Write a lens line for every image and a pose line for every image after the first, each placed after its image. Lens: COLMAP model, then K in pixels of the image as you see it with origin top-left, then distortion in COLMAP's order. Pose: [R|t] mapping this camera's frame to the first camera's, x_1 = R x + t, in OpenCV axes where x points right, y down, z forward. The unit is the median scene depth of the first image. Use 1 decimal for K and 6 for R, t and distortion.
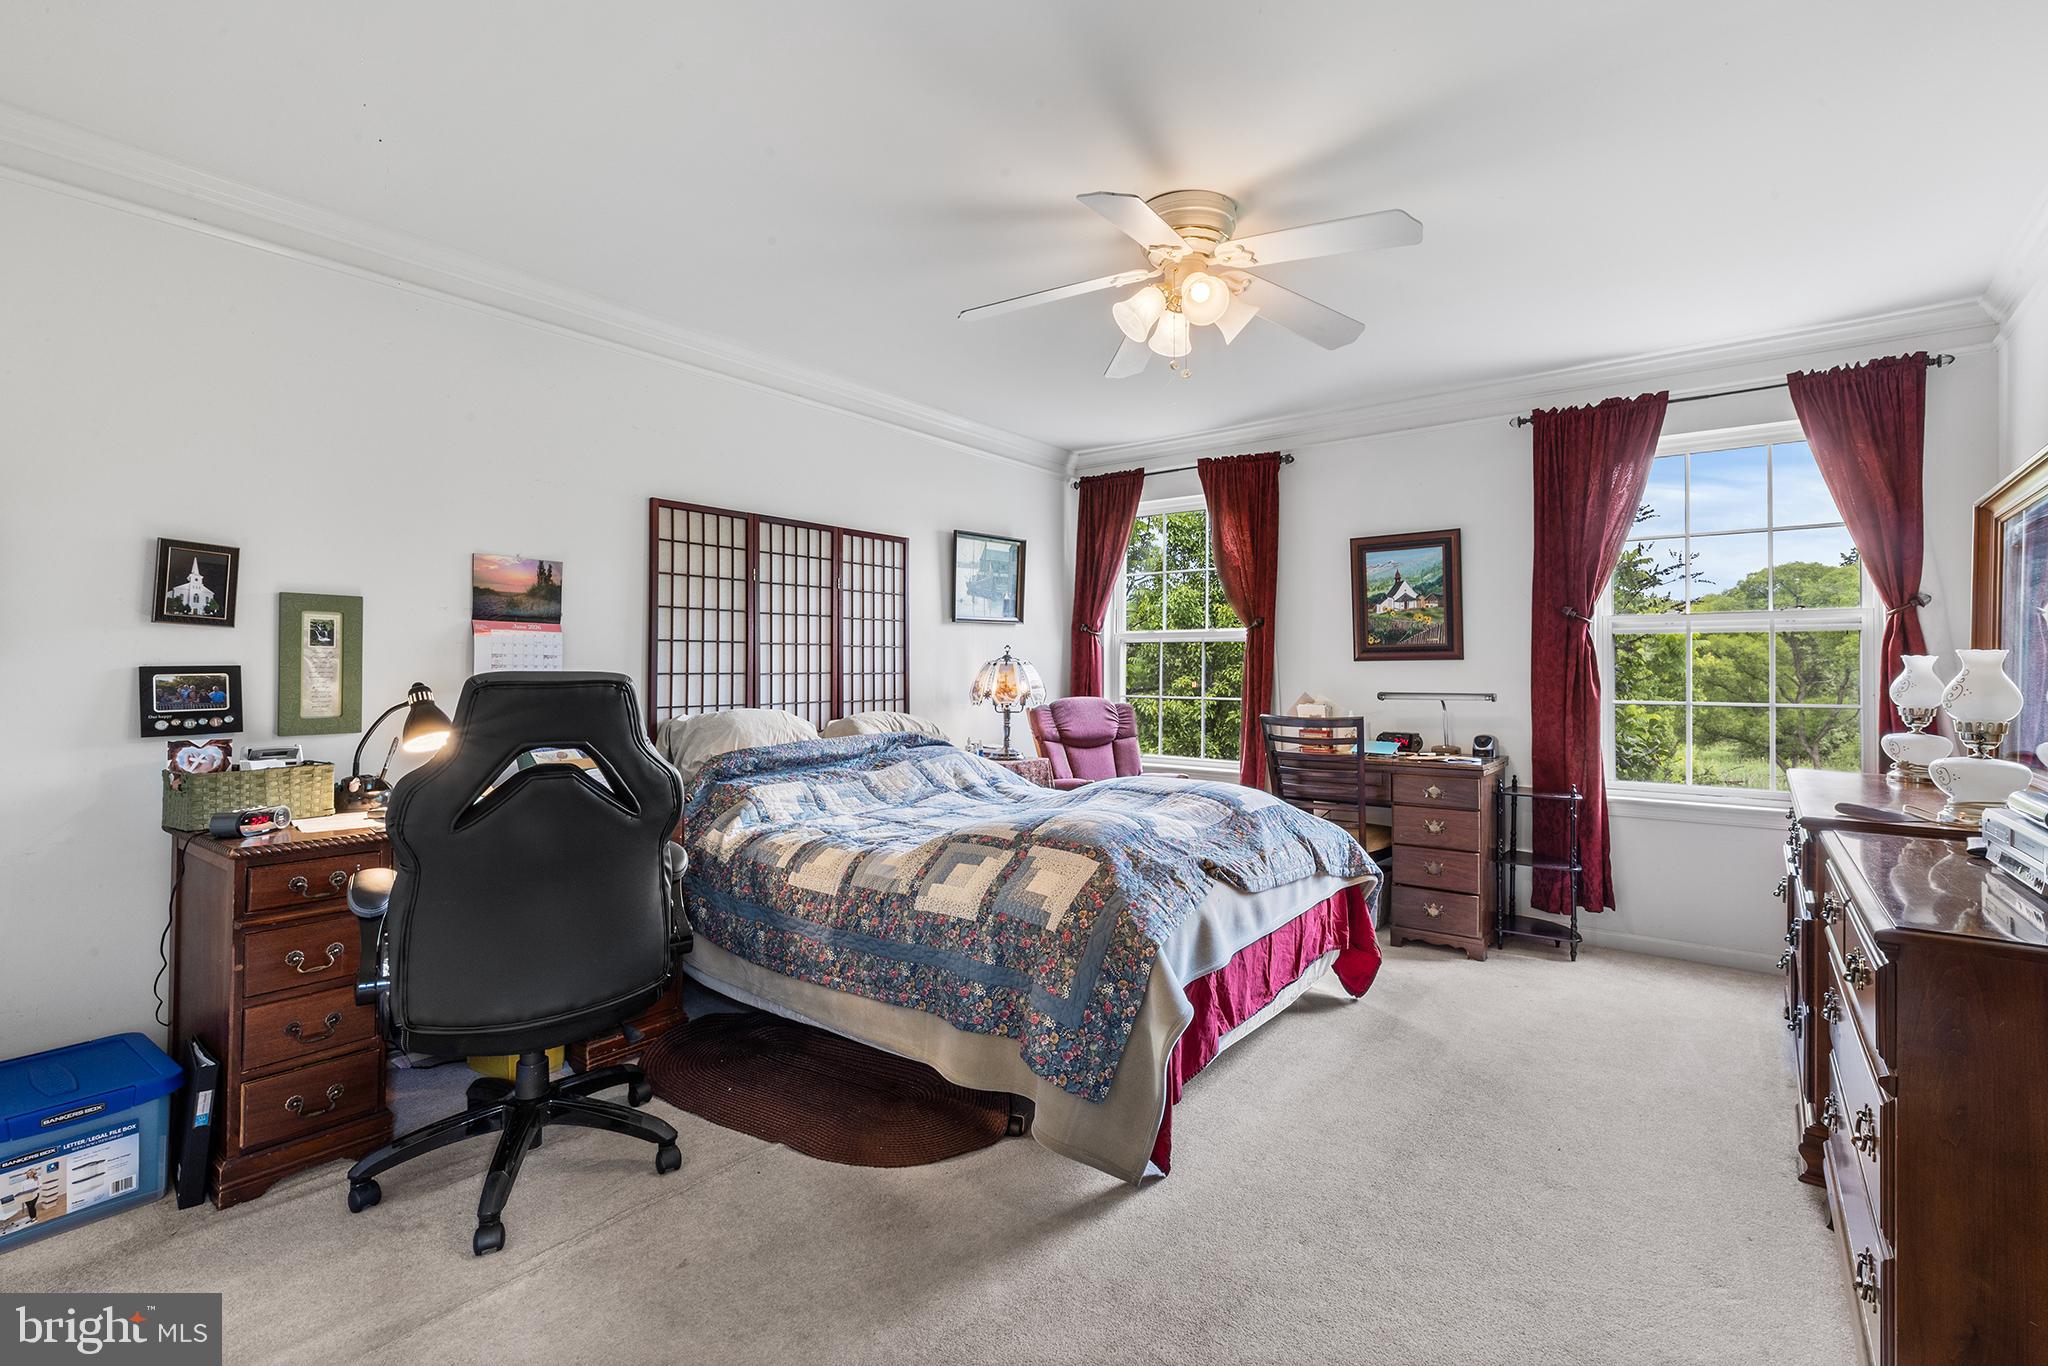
lens RADIAL K [[929.5, 0, 1026.2], [0, 929.5, 667.3], [0, 0, 1]] dist [0.003504, -0.000538]
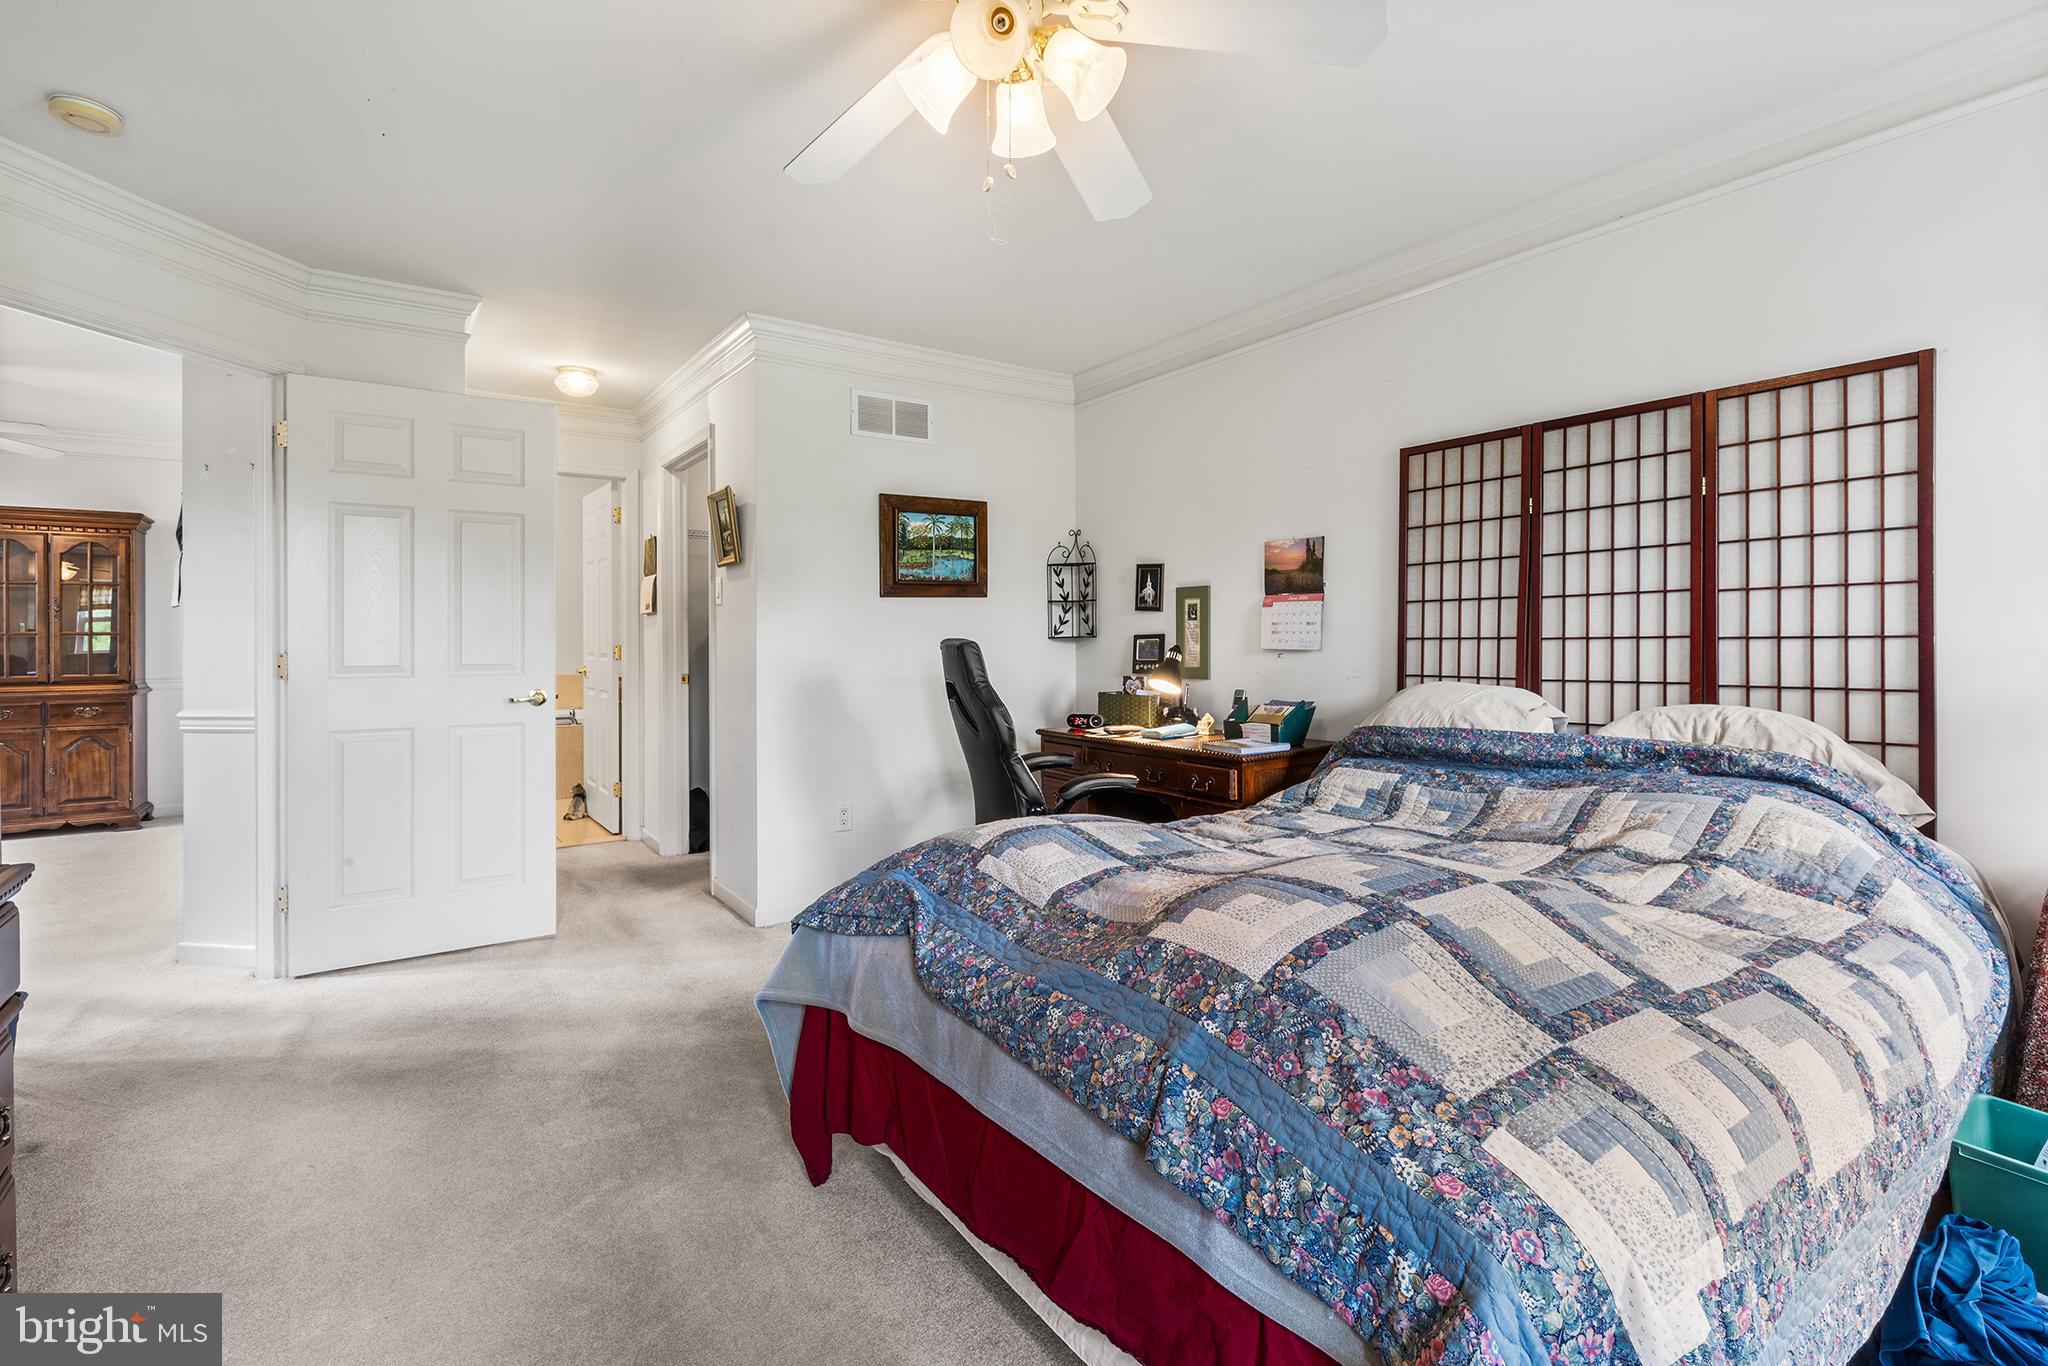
lens RADIAL K [[941.4, 0, 1026.7], [0, 941.4, 633.8], [0, 0, 1]] dist [0.001672, 0.000116]
pose [[-0.296503, -0.000288, -0.955032, 0.607202], [0.012644, 0.999911, -0.004227, 0.001339], [0.954948, -0.013329, -0.296473, 0.921043]]
